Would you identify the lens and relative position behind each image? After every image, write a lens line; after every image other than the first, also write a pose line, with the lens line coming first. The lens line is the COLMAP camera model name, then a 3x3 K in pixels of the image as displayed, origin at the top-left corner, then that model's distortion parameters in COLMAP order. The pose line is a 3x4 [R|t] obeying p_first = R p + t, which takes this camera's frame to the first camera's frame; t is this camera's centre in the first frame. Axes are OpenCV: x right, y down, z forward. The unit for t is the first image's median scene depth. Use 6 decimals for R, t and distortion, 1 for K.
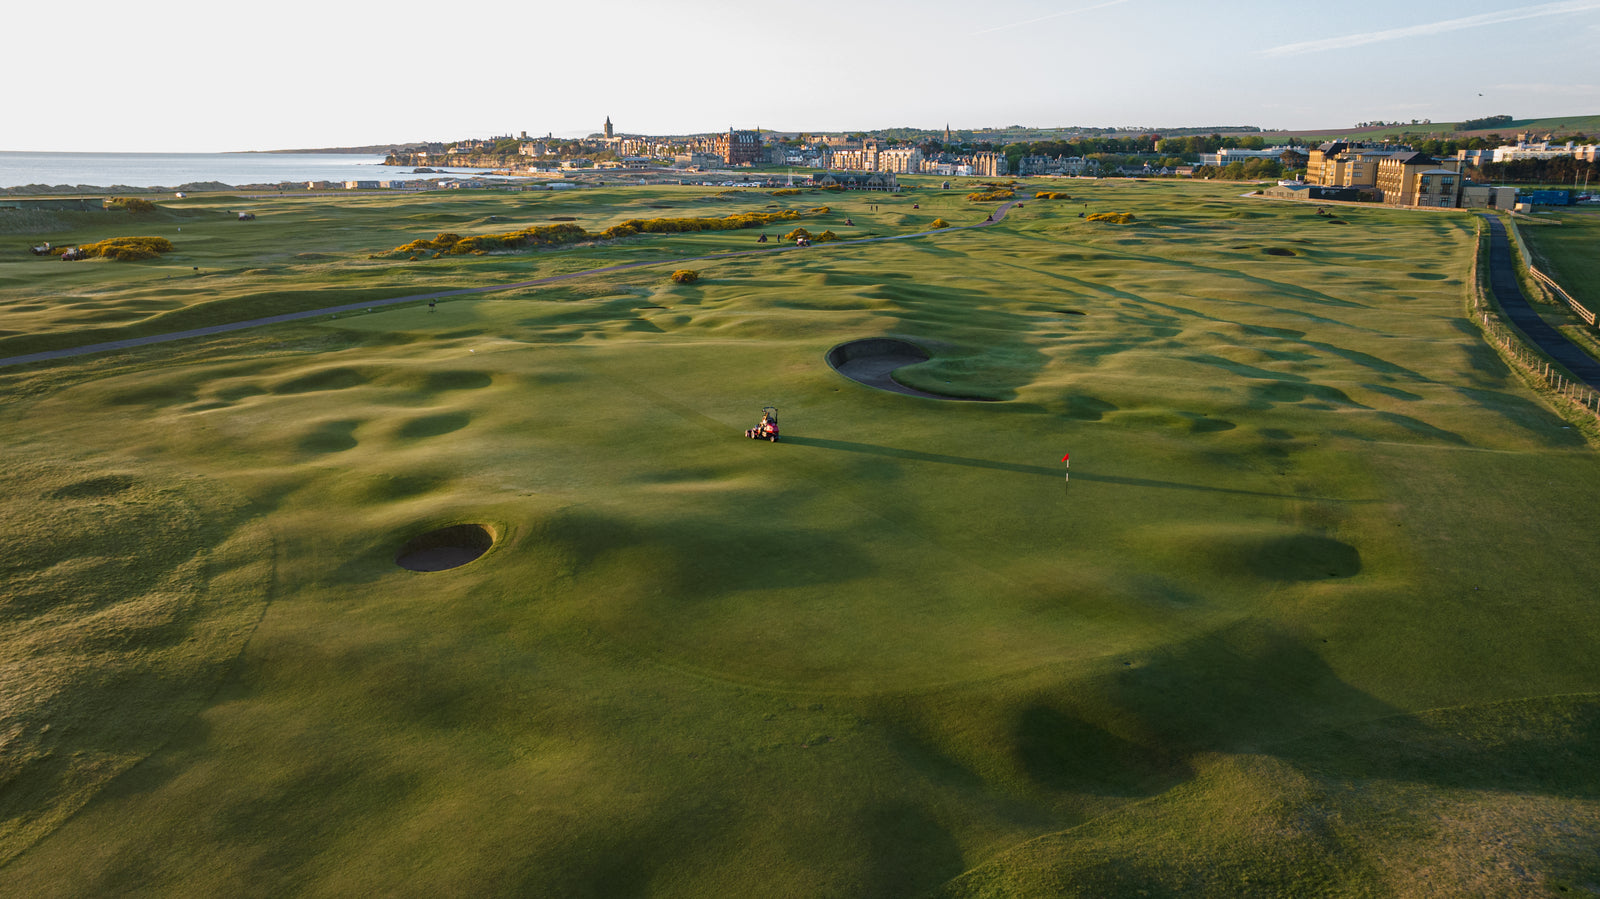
lens RADIAL K [[1194.0, 0, 774.1], [0, 1194.0, 450.2], [0, 0, 1]] dist [-0.032330, 0.048290]
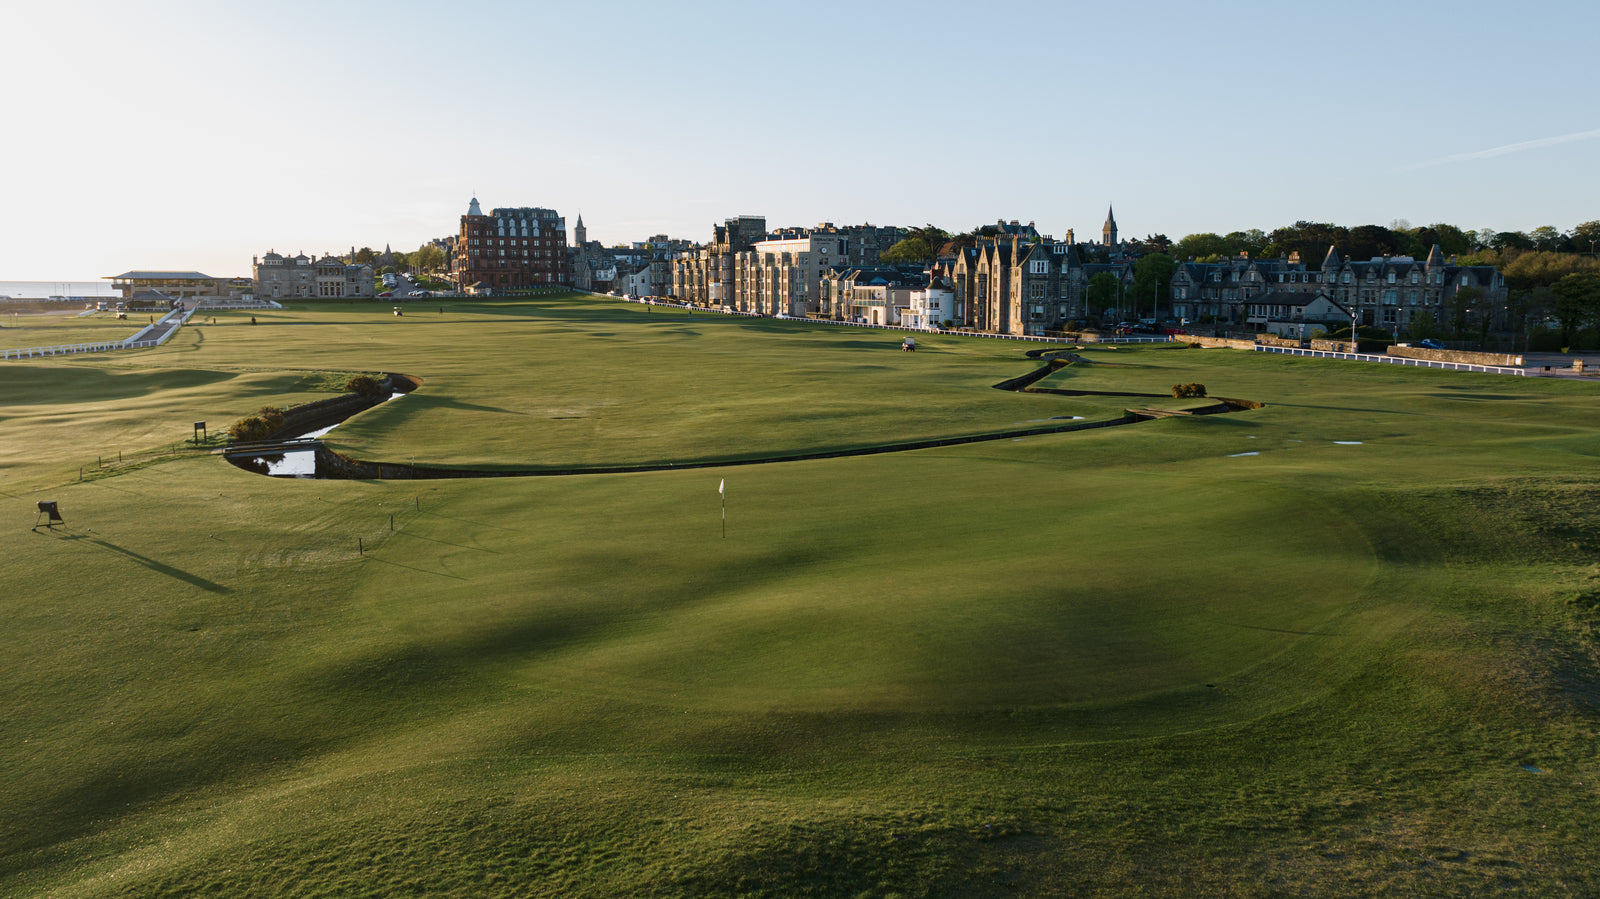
lens RADIAL K [[1178.1, 0, 827.2], [0, 1178.1, 450.2], [0, 0, 1]] dist [0.001135, -0.001340]
pose [[0.976101, 0.032067, -0.214940, 0.199230], [-0.054817, 0.993402, -0.100732, -0.182920], [0.210291, 0.110107, 0.971419, 0.774108]]
